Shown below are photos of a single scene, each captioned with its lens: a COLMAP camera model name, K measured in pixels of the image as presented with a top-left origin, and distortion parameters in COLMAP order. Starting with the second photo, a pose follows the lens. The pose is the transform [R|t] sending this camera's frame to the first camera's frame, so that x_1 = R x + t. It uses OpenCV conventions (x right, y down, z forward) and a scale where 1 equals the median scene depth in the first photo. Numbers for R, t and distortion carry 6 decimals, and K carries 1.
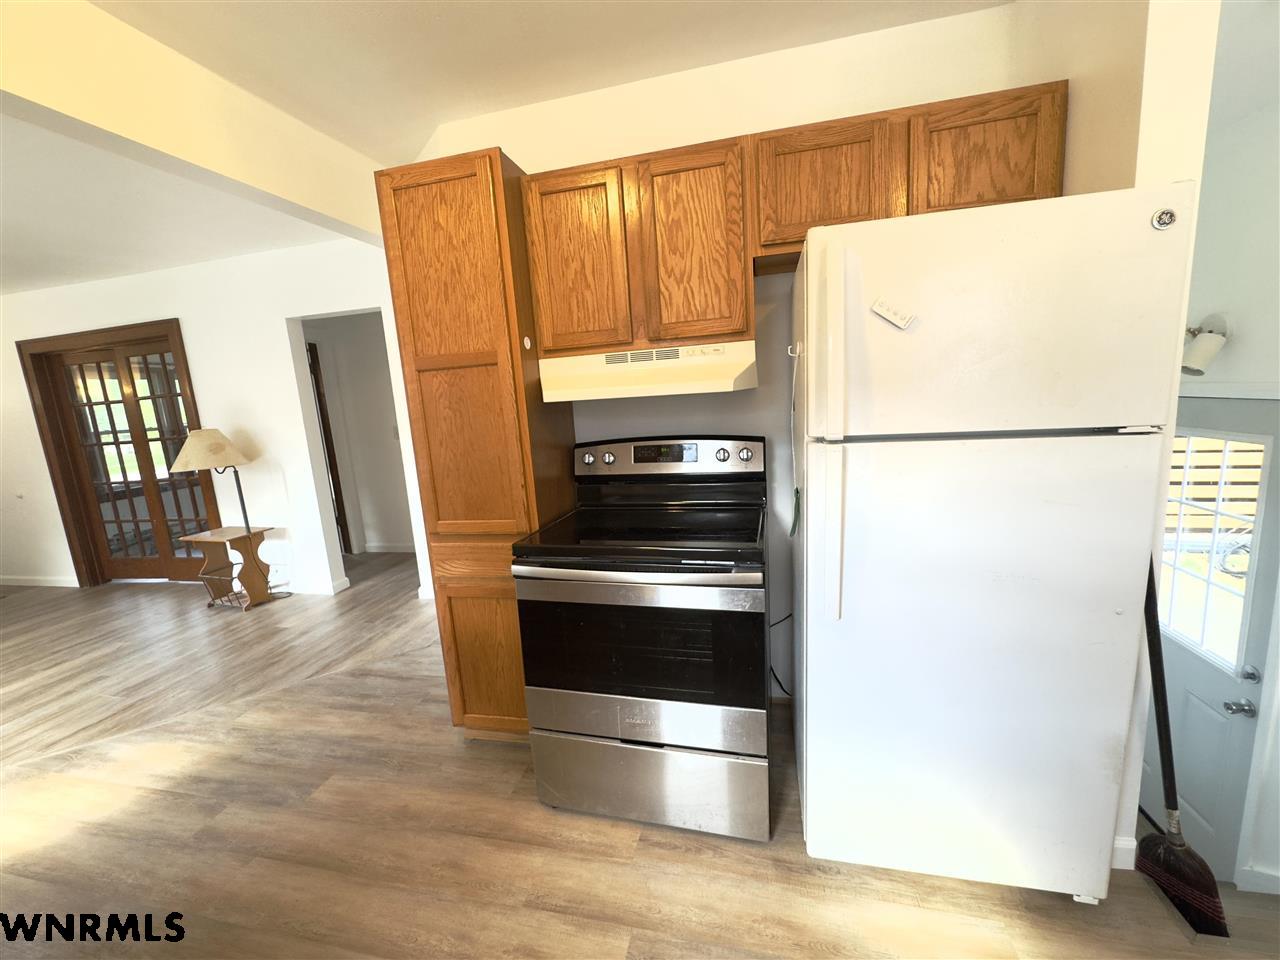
lens RADIAL K [[511.4, 0, 641.3], [0, 511.4, 481.5], [0, 0, 1]] dist [-0.002548, -0.000319]
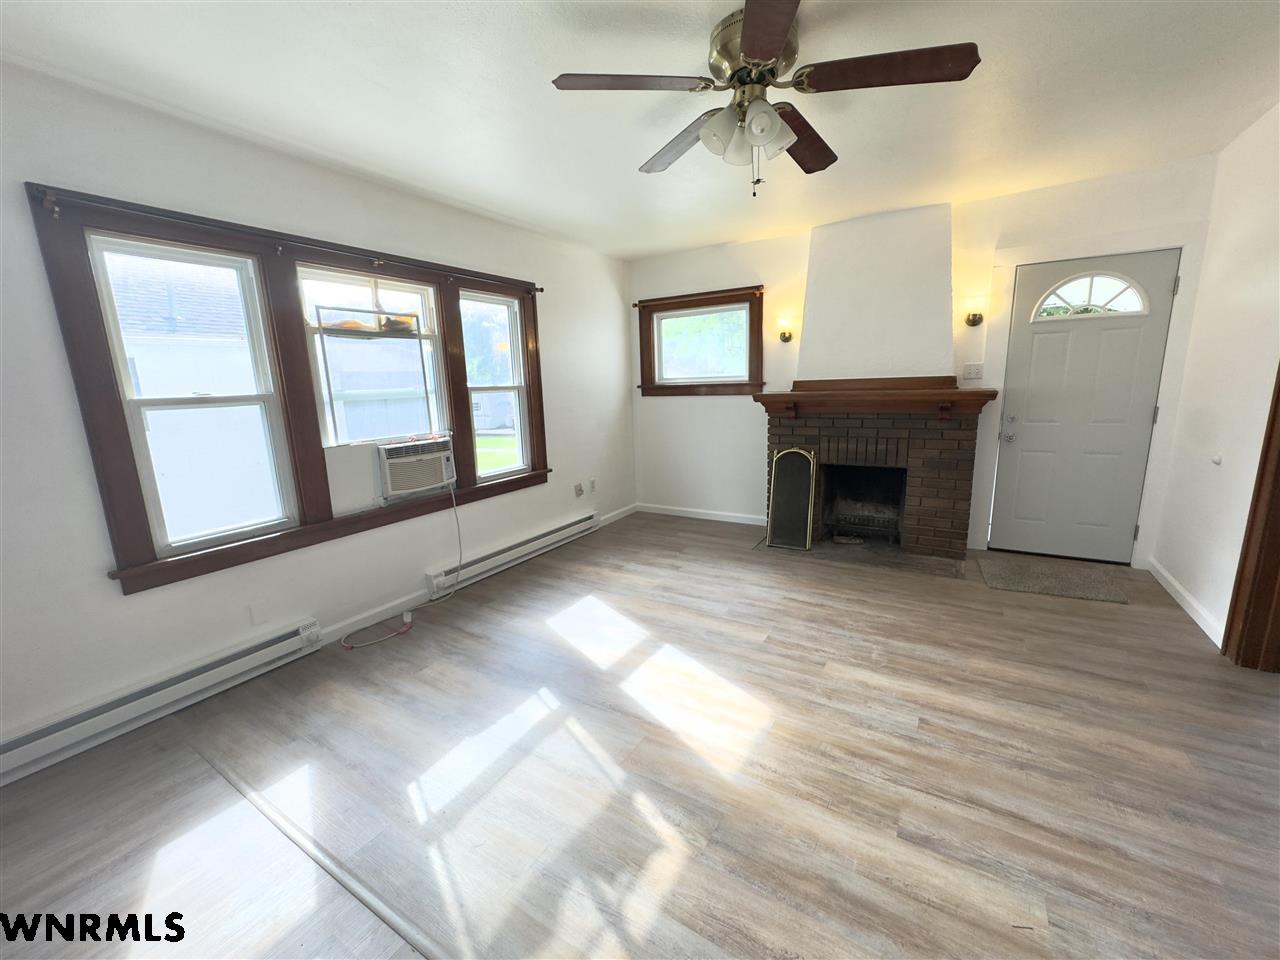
lens RADIAL K [[511.4, 0, 639.9], [0, 511.4, 482.9], [0, 0, 1]] dist [-0.002548, -0.000319]
pose [[-0.316629, 0.267890, -0.909934, -1.125574], [-0.105442, 0.943405, 0.314435, -0.147721], [0.942671, 0.195504, -0.270463, 1.286972]]
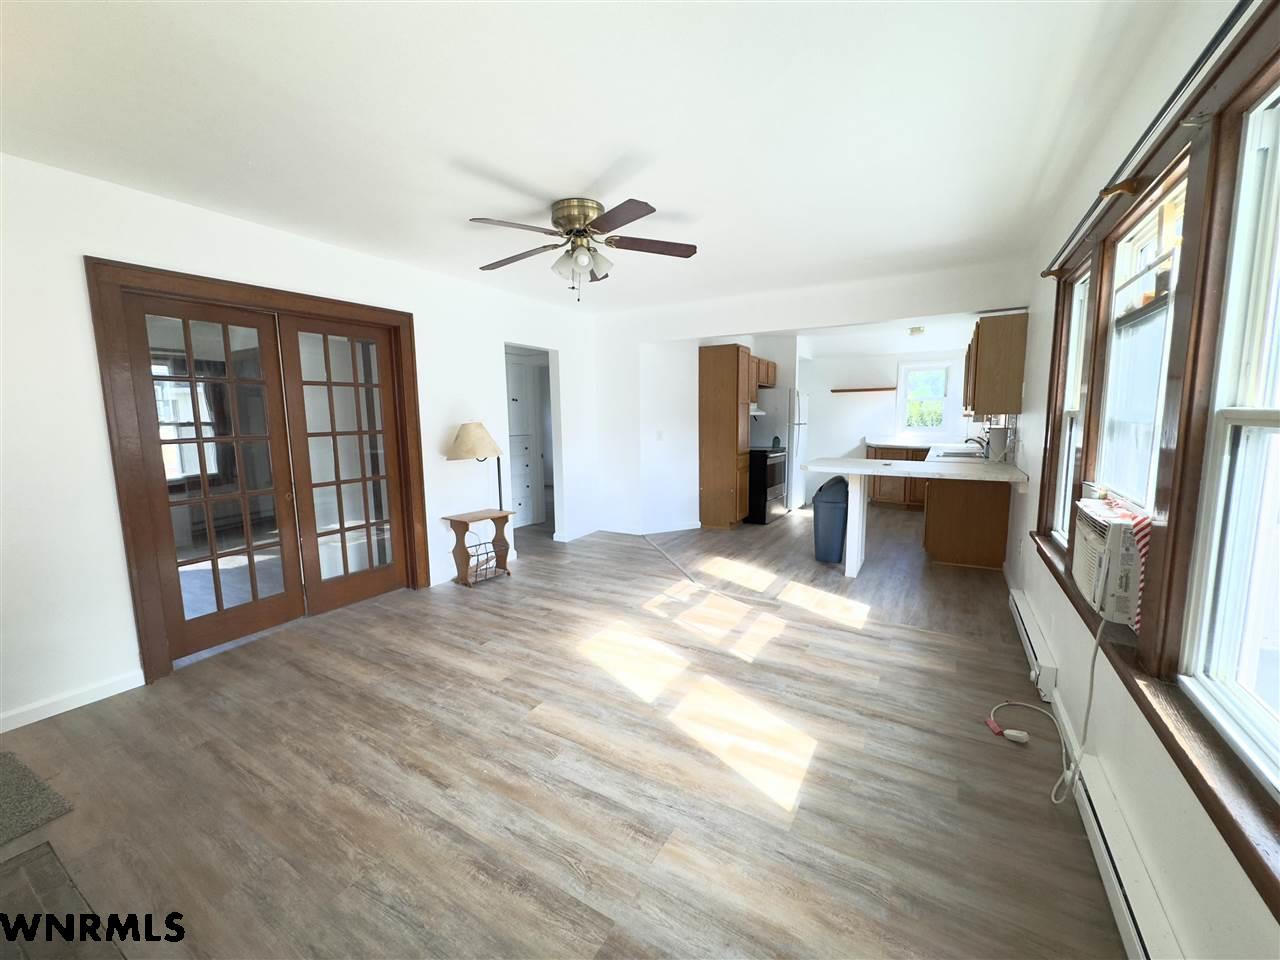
lens RADIAL K [[511.4, 0, 634.5], [0, 511.4, 483.1], [0, 0, 1]] dist [-0.002548, -0.000319]
pose [[0.311276, -0.058754, 0.948502, -3.493512], [0.154381, 0.987955, 0.010534, 0.142809], [-0.937696, 0.143151, 0.316597, 0.612611]]
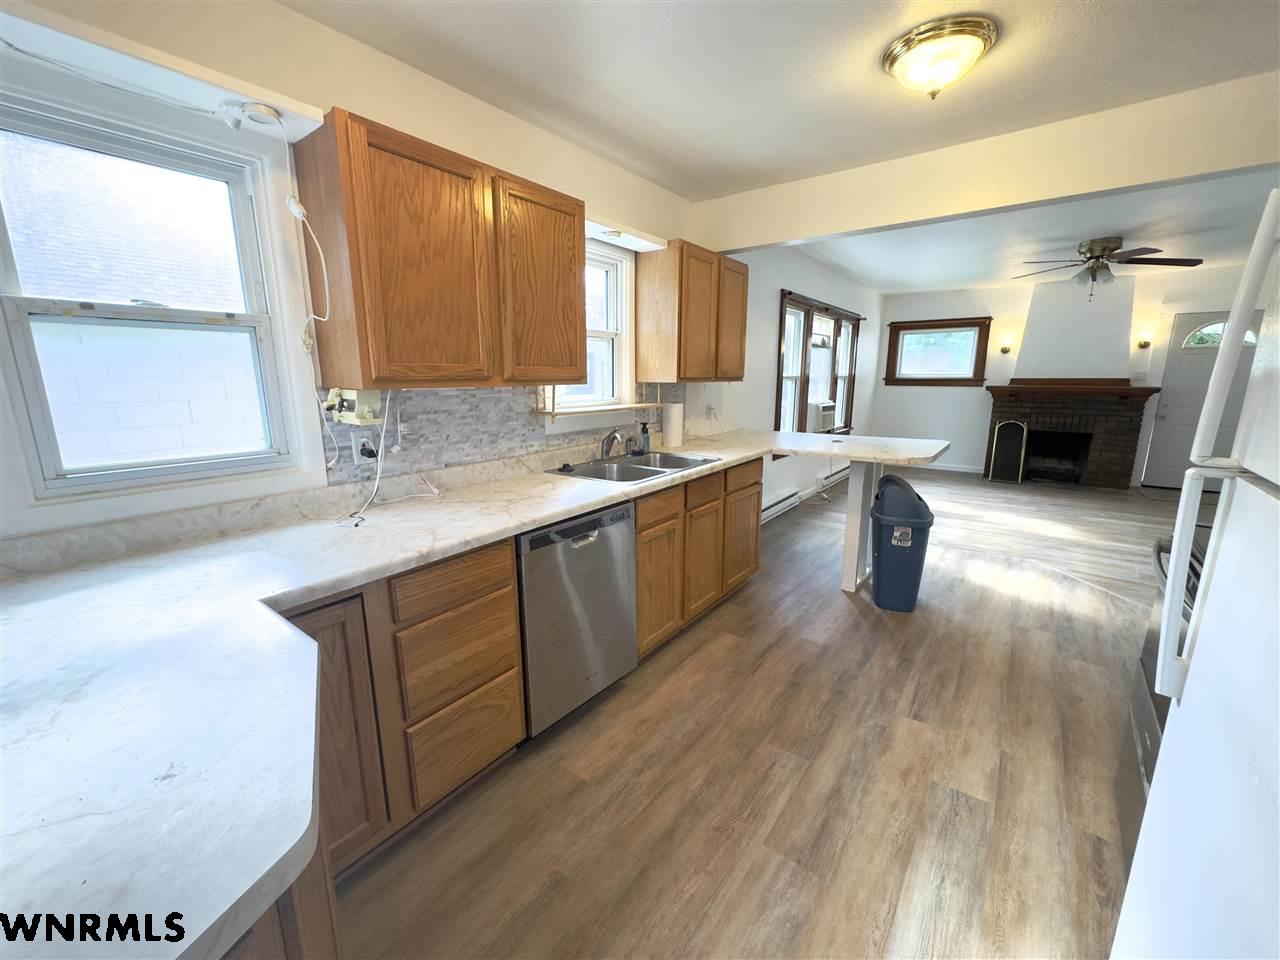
lens RADIAL K [[511.4, 0, 642.2], [0, 511.4, 482.5], [0, 0, 1]] dist [-0.002548, -0.000319]
pose [[-0.404514, 0.258979, -0.877097, 0.839179], [-0.124346, 0.934585, 0.333301, -0.123434], [0.906039, 0.243888, -0.345850, 0.307931]]
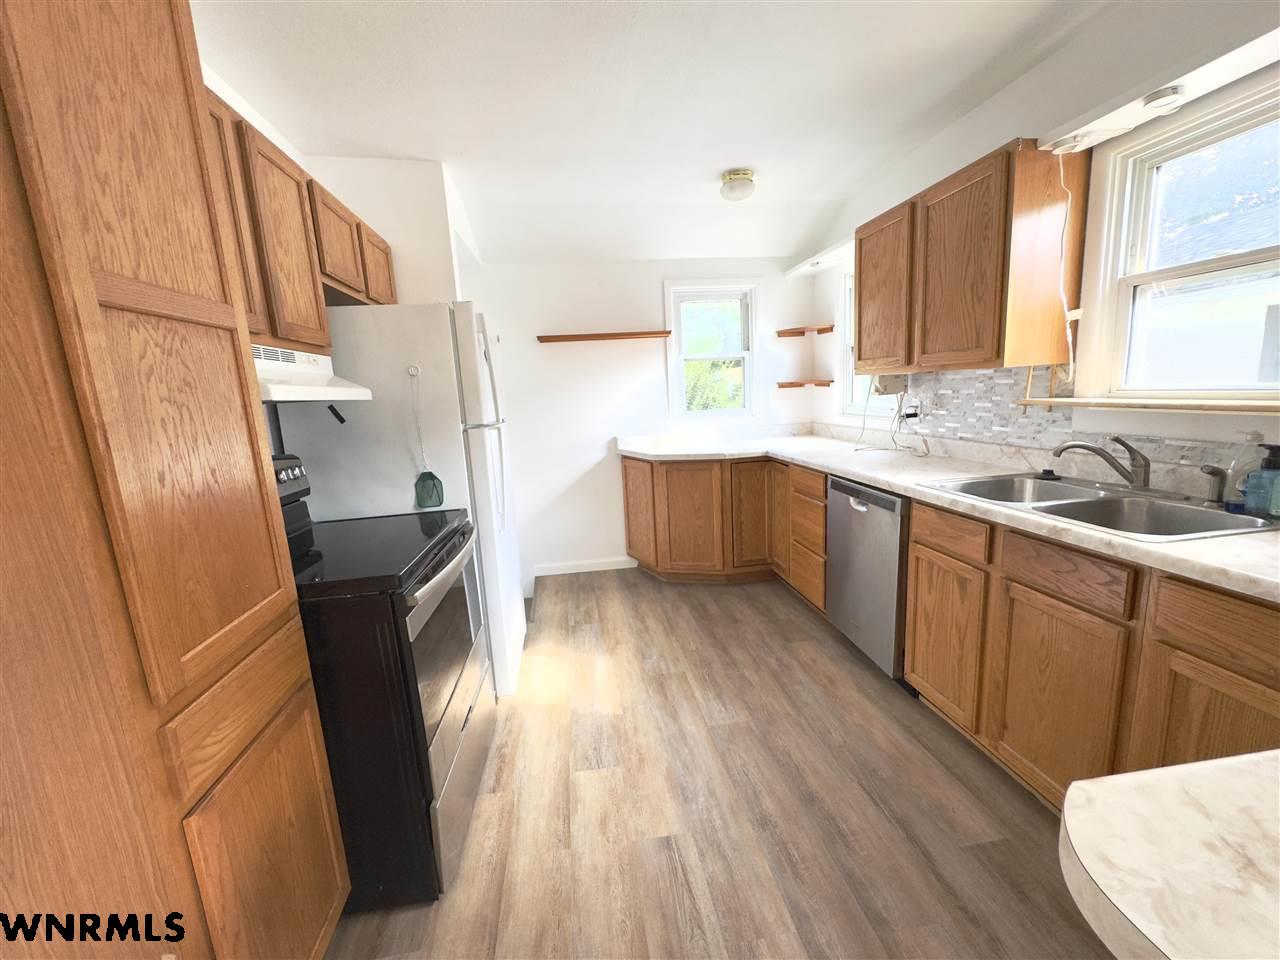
lens RADIAL K [[511.4, 0, 636.8], [0, 511.4, 483.2], [0, 0, 1]] dist [-0.002548, -0.000319]
pose [[-0.352859, -0.079055, 0.932331, -0.887541], [0.238446, 0.955929, 0.171301, -0.044533], [-0.904784, 0.282756, -0.318458, 0.717541]]
